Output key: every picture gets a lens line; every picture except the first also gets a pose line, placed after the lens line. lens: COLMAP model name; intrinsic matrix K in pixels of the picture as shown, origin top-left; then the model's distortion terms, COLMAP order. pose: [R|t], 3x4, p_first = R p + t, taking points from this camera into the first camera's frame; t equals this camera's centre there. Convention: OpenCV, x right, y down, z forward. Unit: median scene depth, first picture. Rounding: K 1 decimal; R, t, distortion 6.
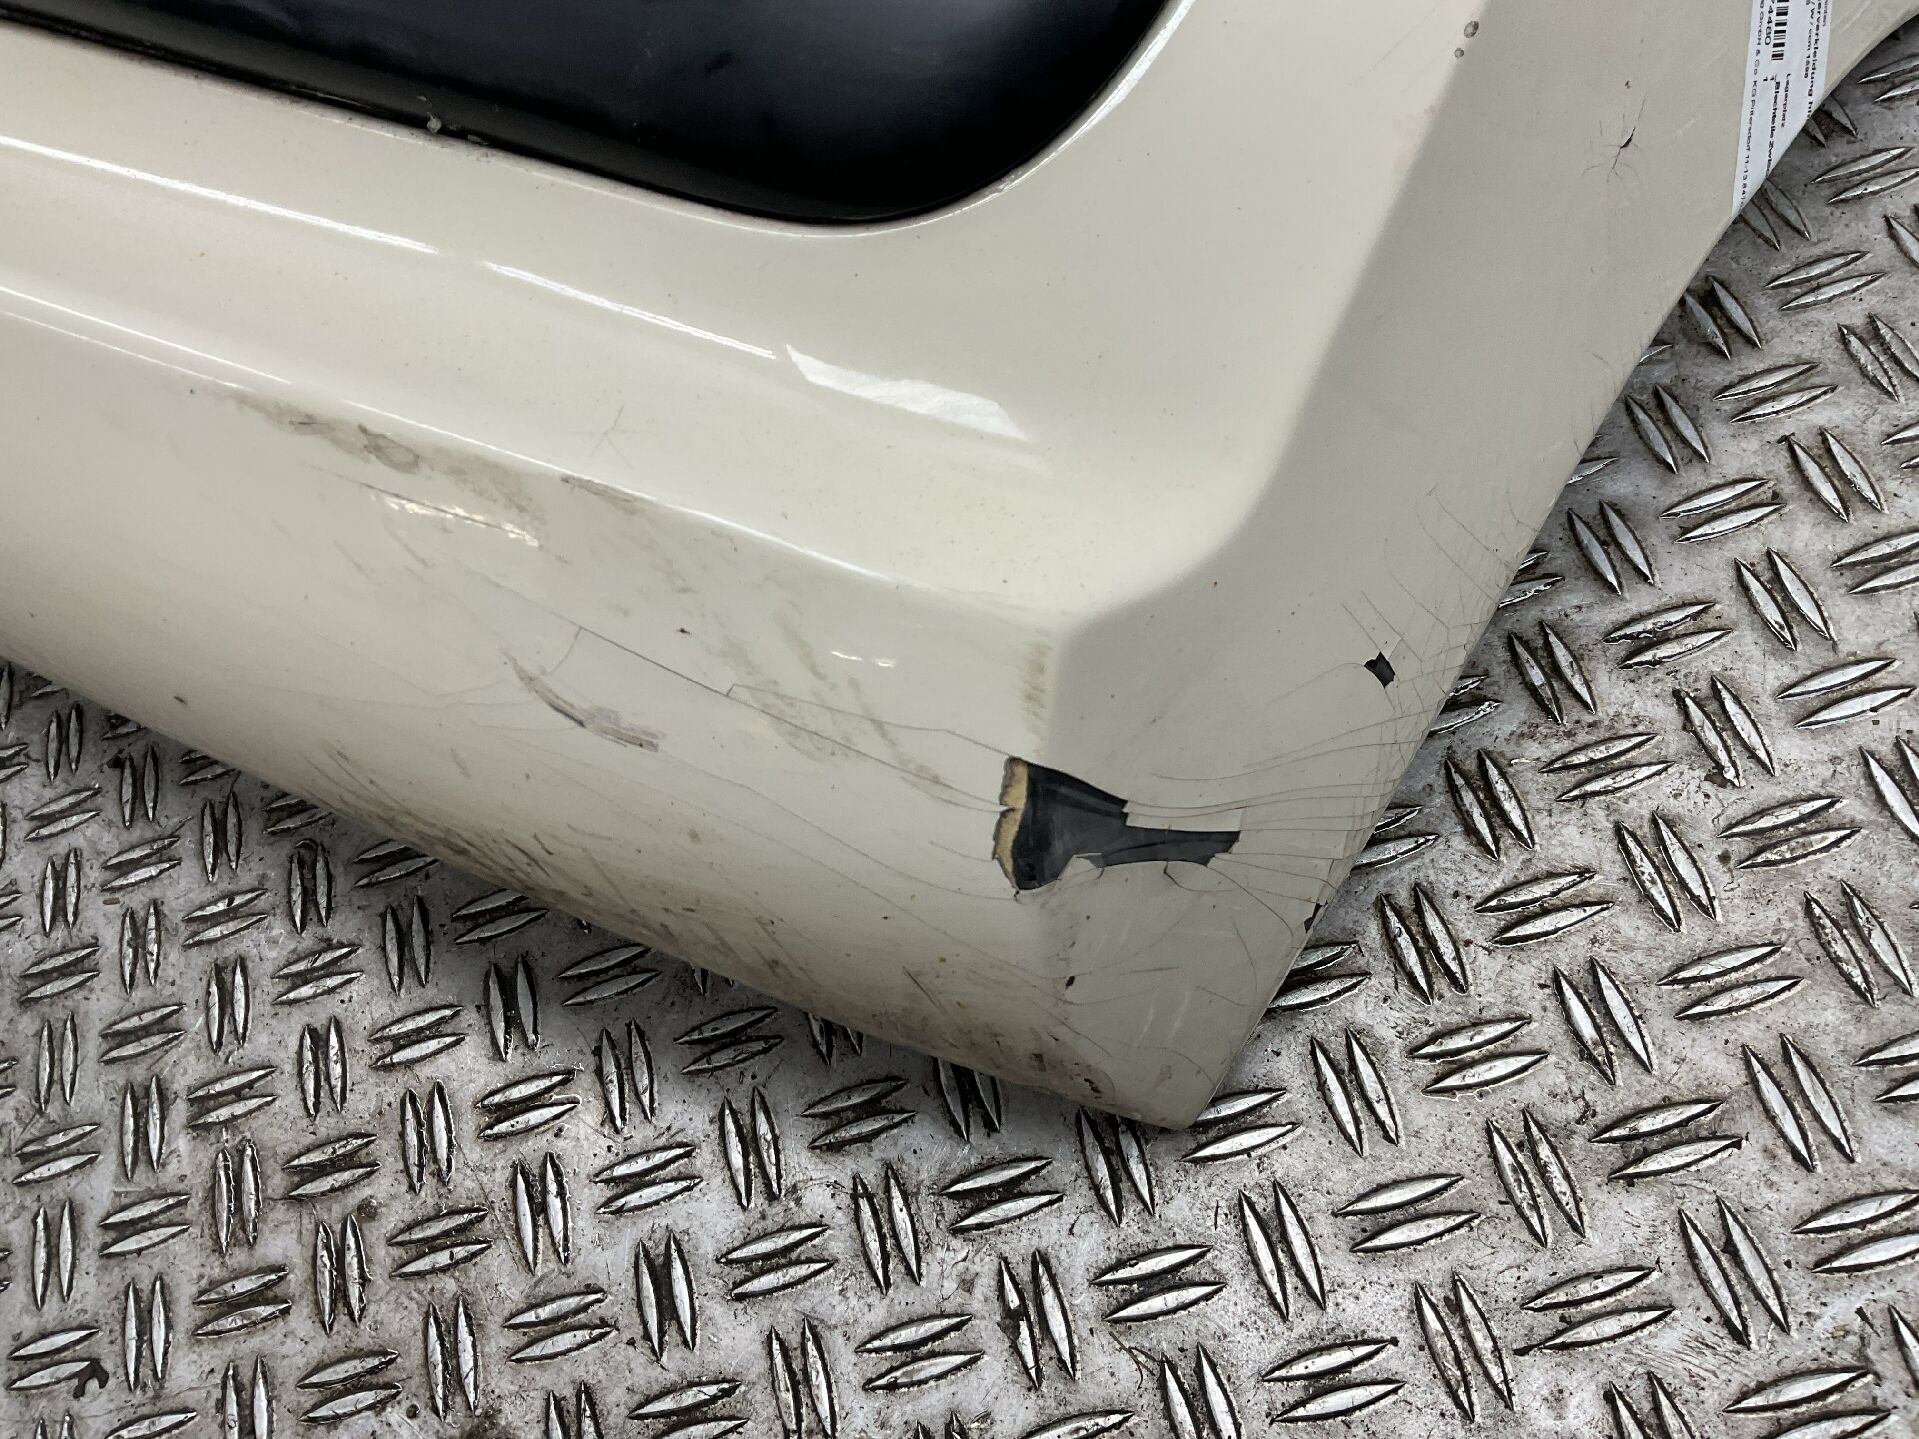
lens RADIAL K [[1592.7, 0, 965.5], [0, 1592.7, 721.9], [0, 0, 1]] dist [0.043373, -0.098767]
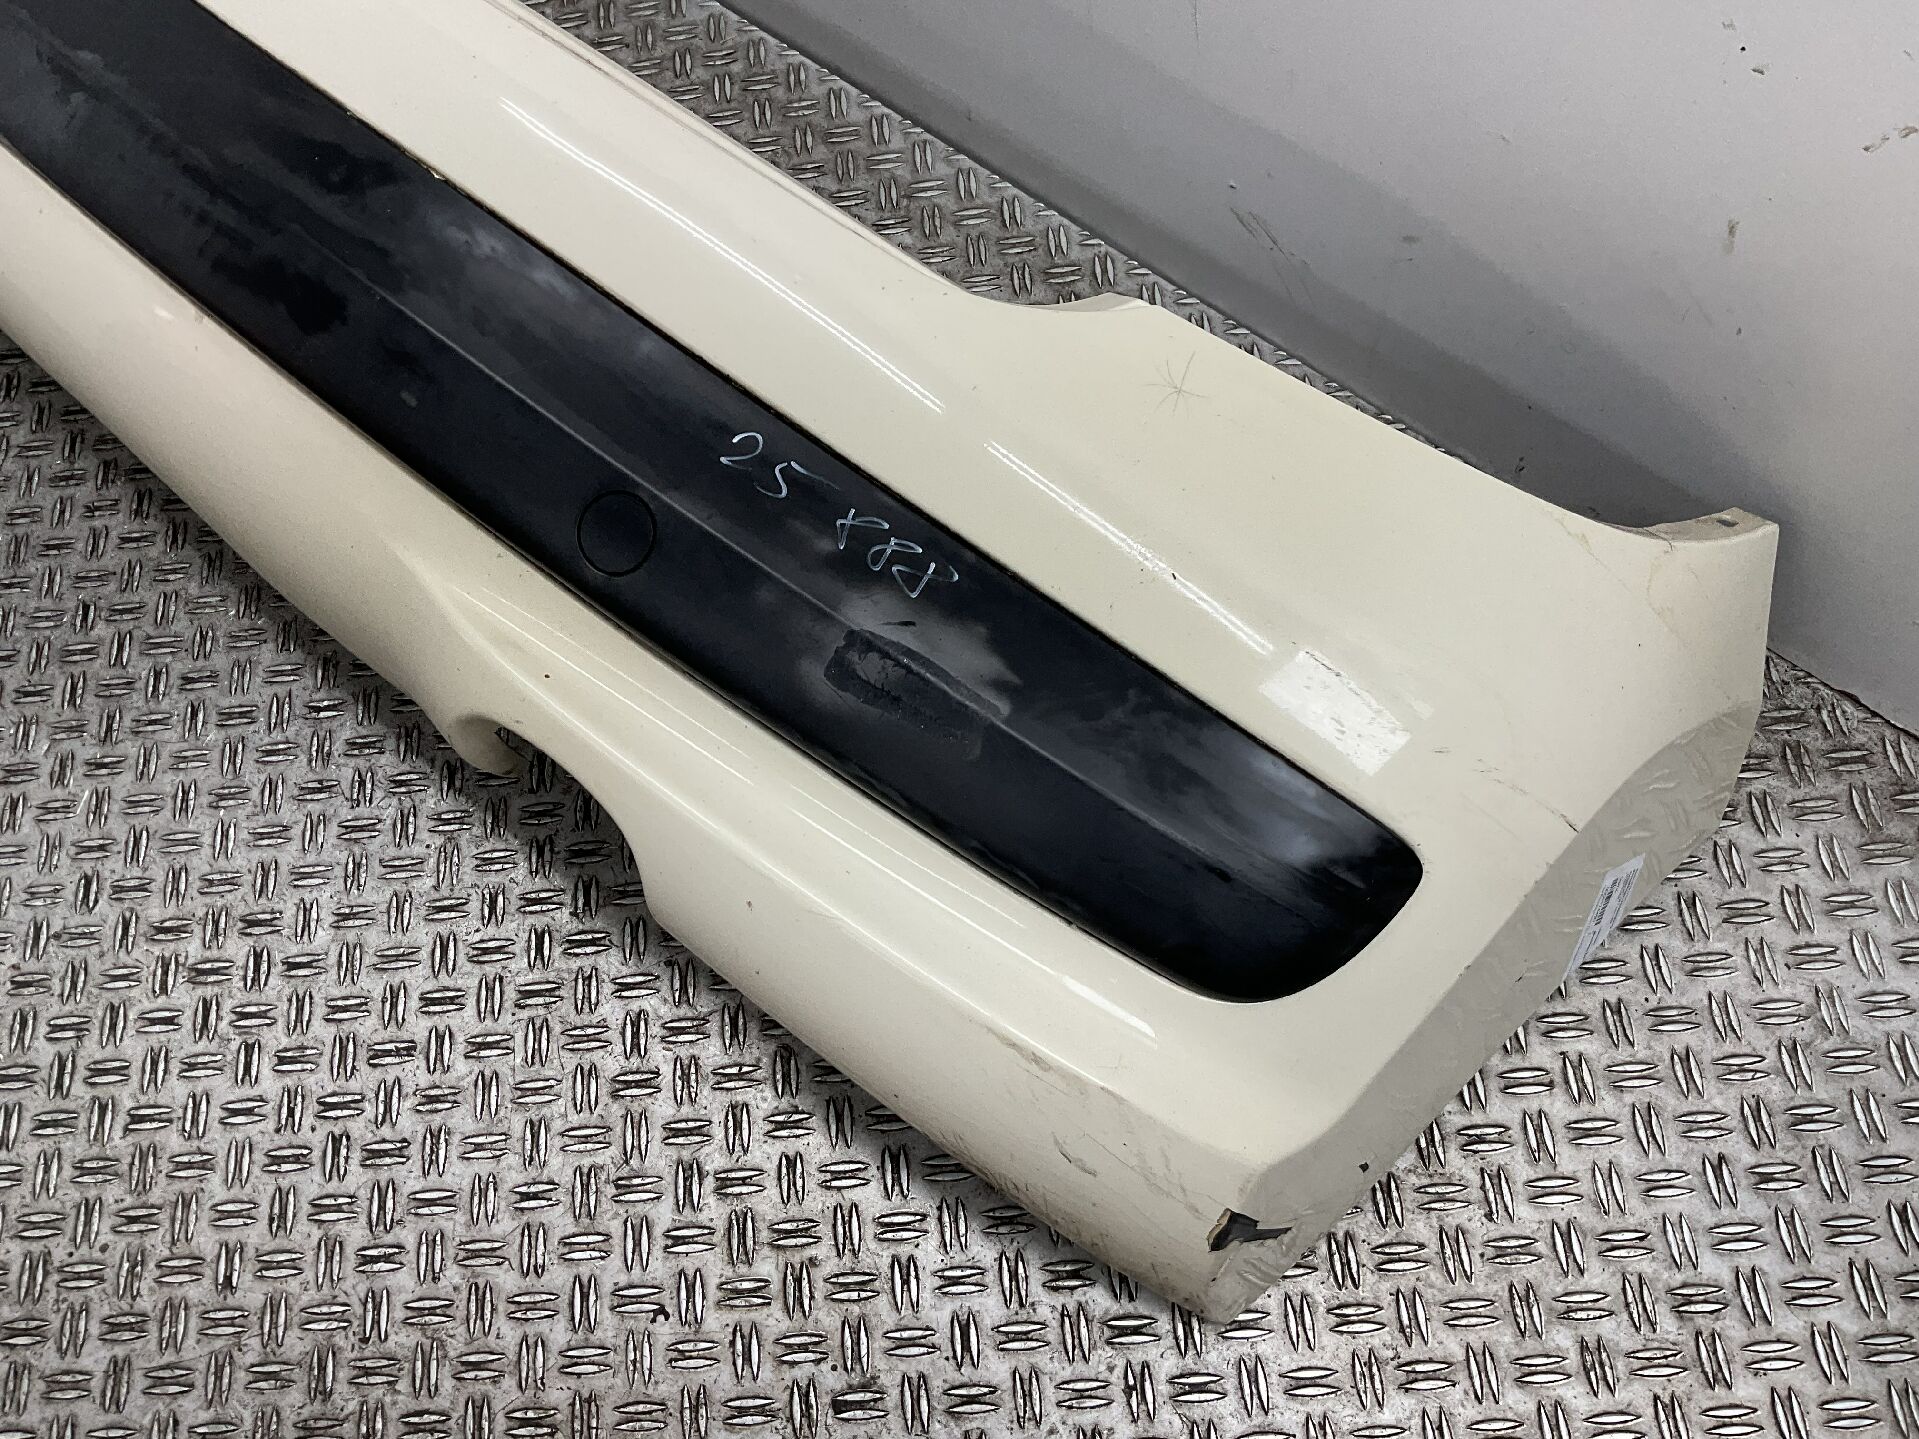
lens RADIAL K [[1592.7, 0, 970.8], [0, 1592.7, 701.9], [0, 0, 1]] dist [0.043373, -0.098767]
pose [[0.966710, 0.237339, 0.095613, -0.581666], [-0.243178, 0.968435, 0.054750, -0.579880], [-0.079600, -0.076178, 0.993912, -1.048558]]
